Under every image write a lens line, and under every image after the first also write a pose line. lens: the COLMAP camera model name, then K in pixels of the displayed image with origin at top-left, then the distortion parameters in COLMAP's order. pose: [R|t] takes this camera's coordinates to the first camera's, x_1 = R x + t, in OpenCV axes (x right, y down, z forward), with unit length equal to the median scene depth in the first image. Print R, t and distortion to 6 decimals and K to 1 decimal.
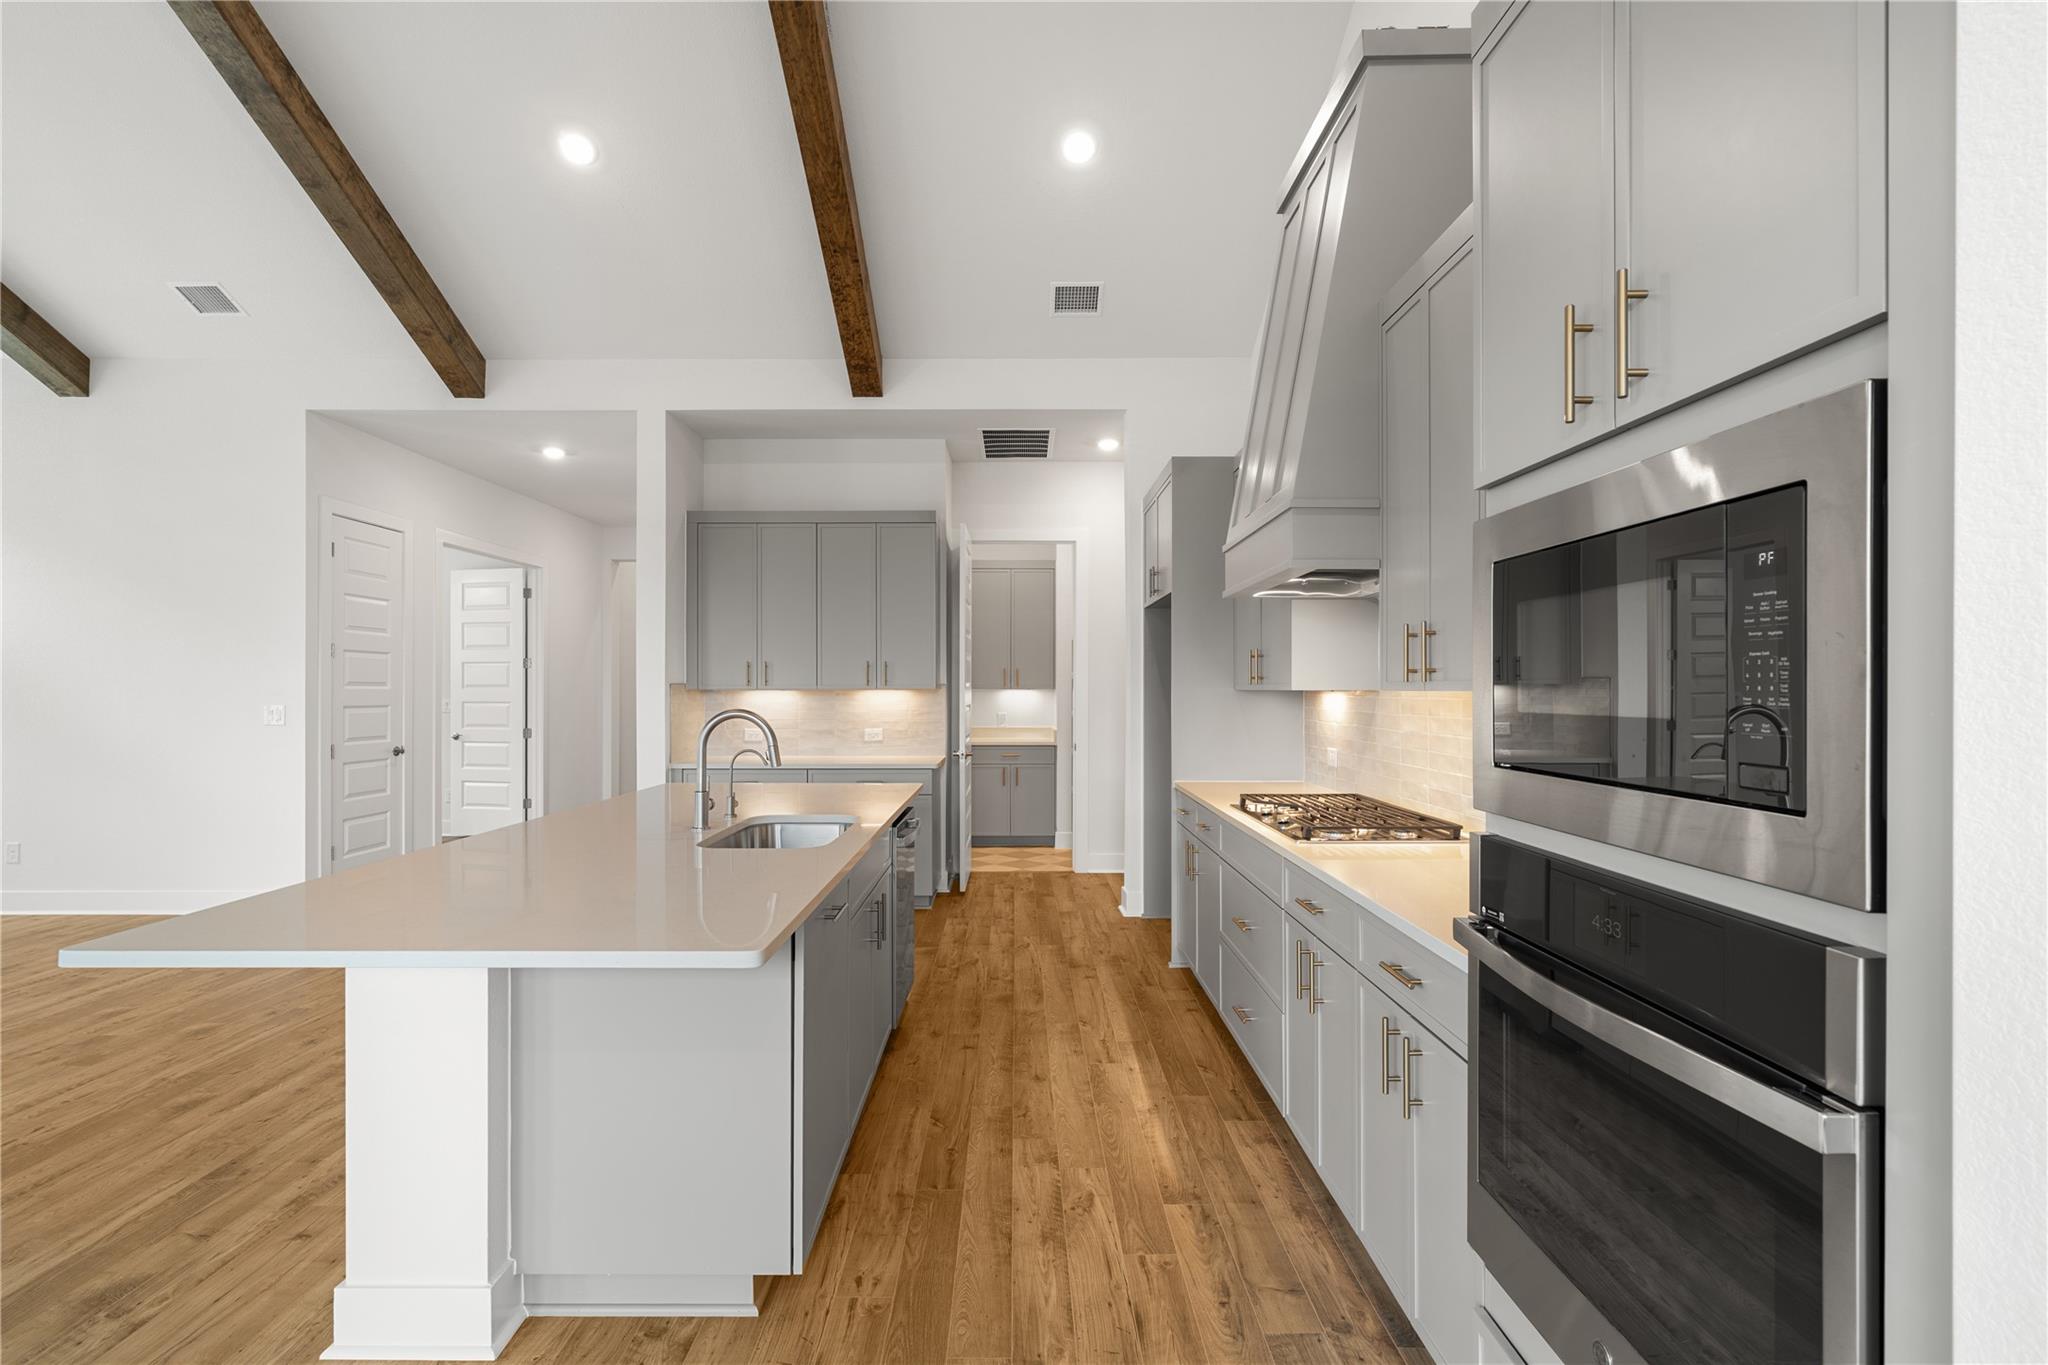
lens RADIAL K [[964.5, 0, 1018.1], [0, 964.5, 690.4], [0, 0, 1]] dist [-0.008138, 0.002493]
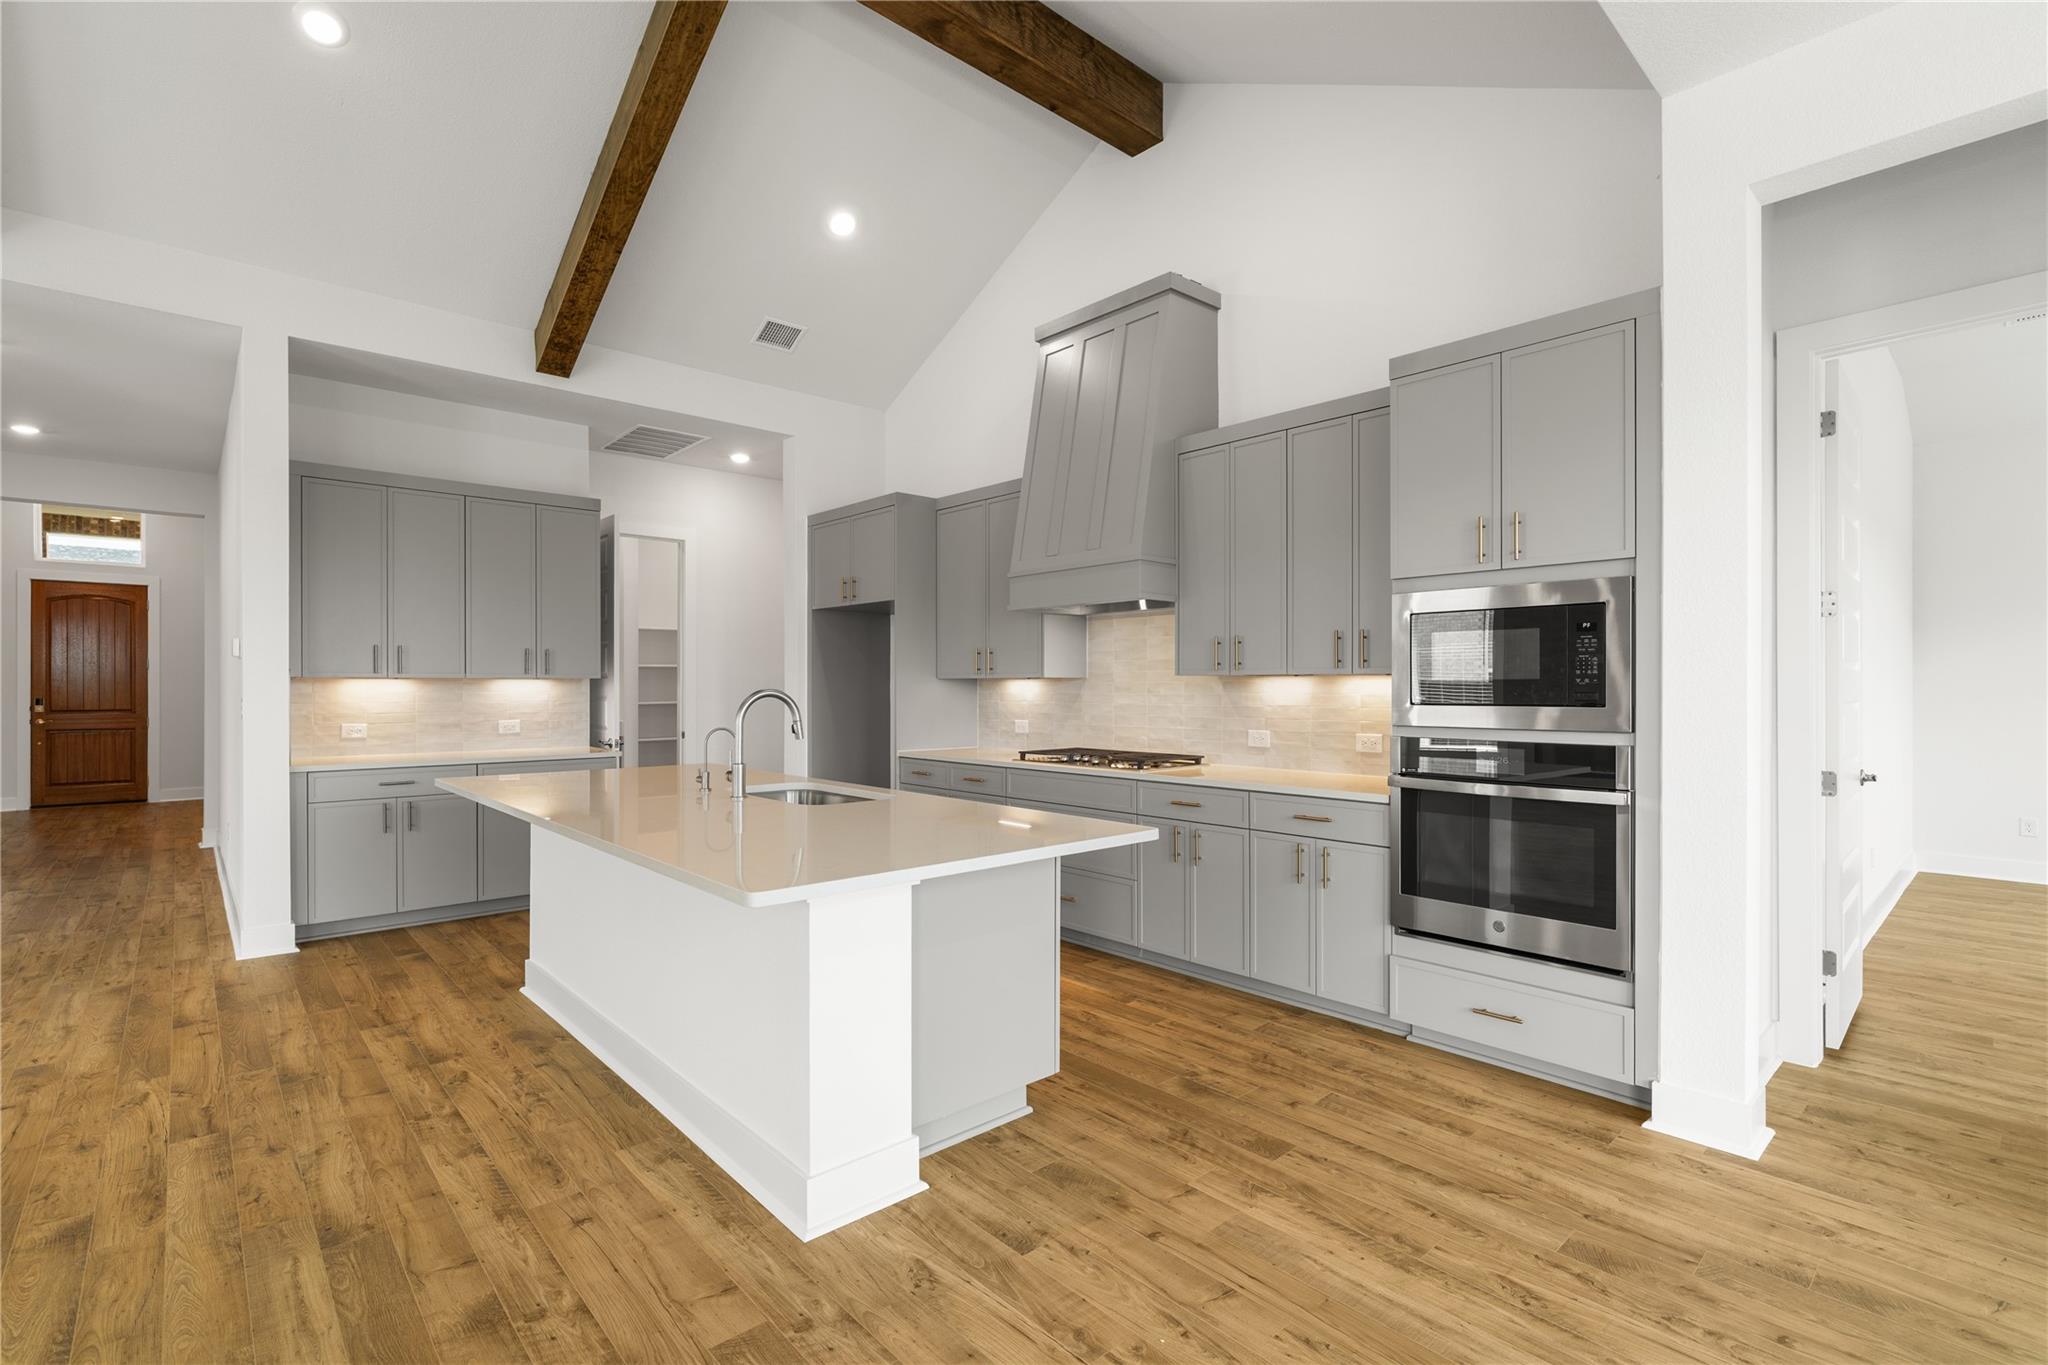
lens RADIAL K [[931.0, 0, 1013.9], [0, 931.0, 686.8], [0, 0, 1]] dist [-0.005738, 0.002389]
pose [[0.746836, -0.000610, 0.665008, -0.532063], [0.002062, 0.999997, -0.001398, 0.012783], [-0.665005, 0.002415, 0.746835, -0.002043]]
